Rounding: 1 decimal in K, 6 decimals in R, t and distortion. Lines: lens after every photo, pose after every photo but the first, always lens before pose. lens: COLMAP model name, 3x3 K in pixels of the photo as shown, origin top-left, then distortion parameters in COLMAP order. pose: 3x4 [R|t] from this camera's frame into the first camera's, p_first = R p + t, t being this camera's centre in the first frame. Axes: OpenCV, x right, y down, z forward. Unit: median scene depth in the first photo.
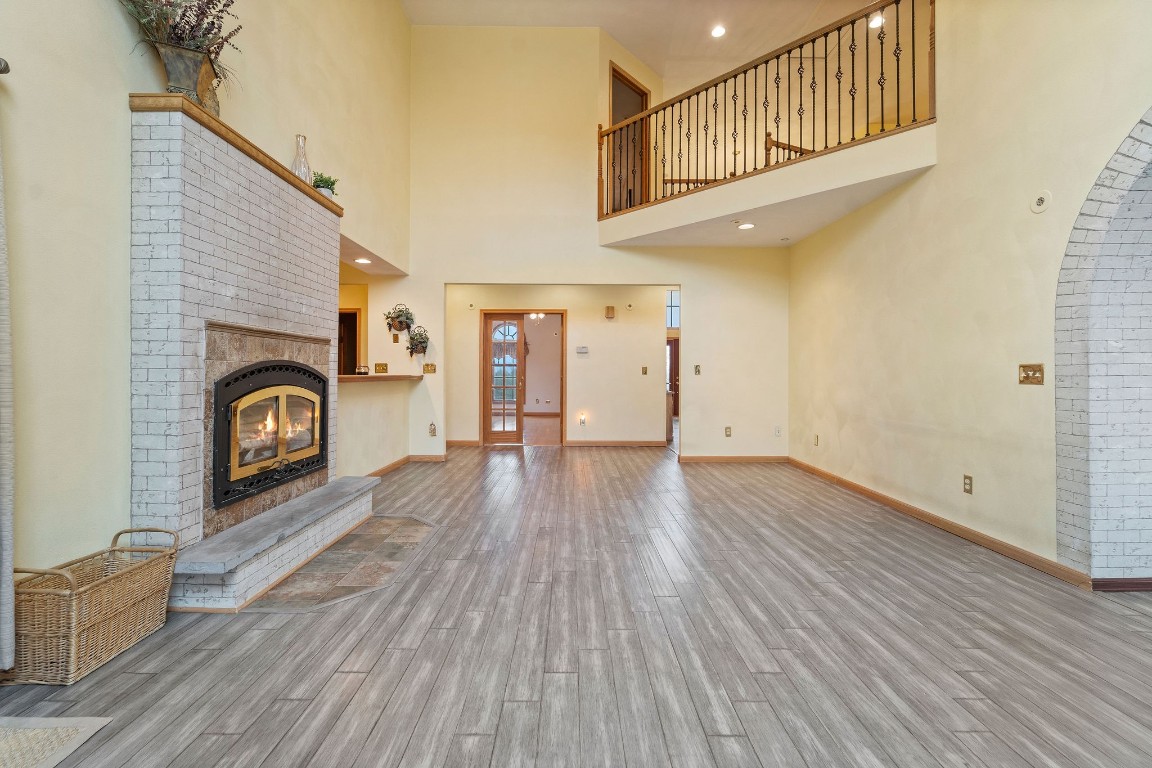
lens RADIAL K [[471.8, 0, 575.2], [0, 471.8, 366.9], [0, 0, 1]] dist [-0.010171, -0.000051]
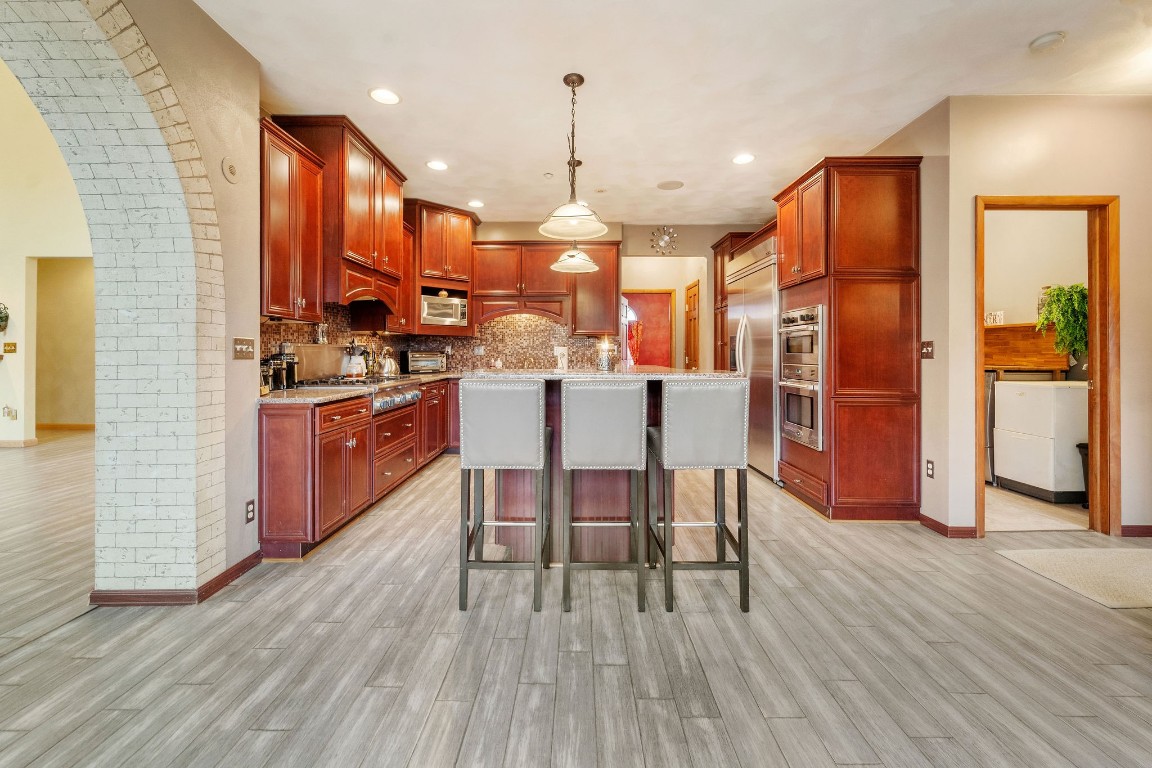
lens RADIAL K [[478.2, 0, 576.9], [0, 478.2, 351.6], [0, 0, 1]] dist [0.001886, 0.000196]
pose [[0.999978, -0.001795, -0.006363, 1.984914], [0.001832, 0.999981, 0.005882, 0.016765], [0.006352, -0.005894, 0.999962, 0.132965]]
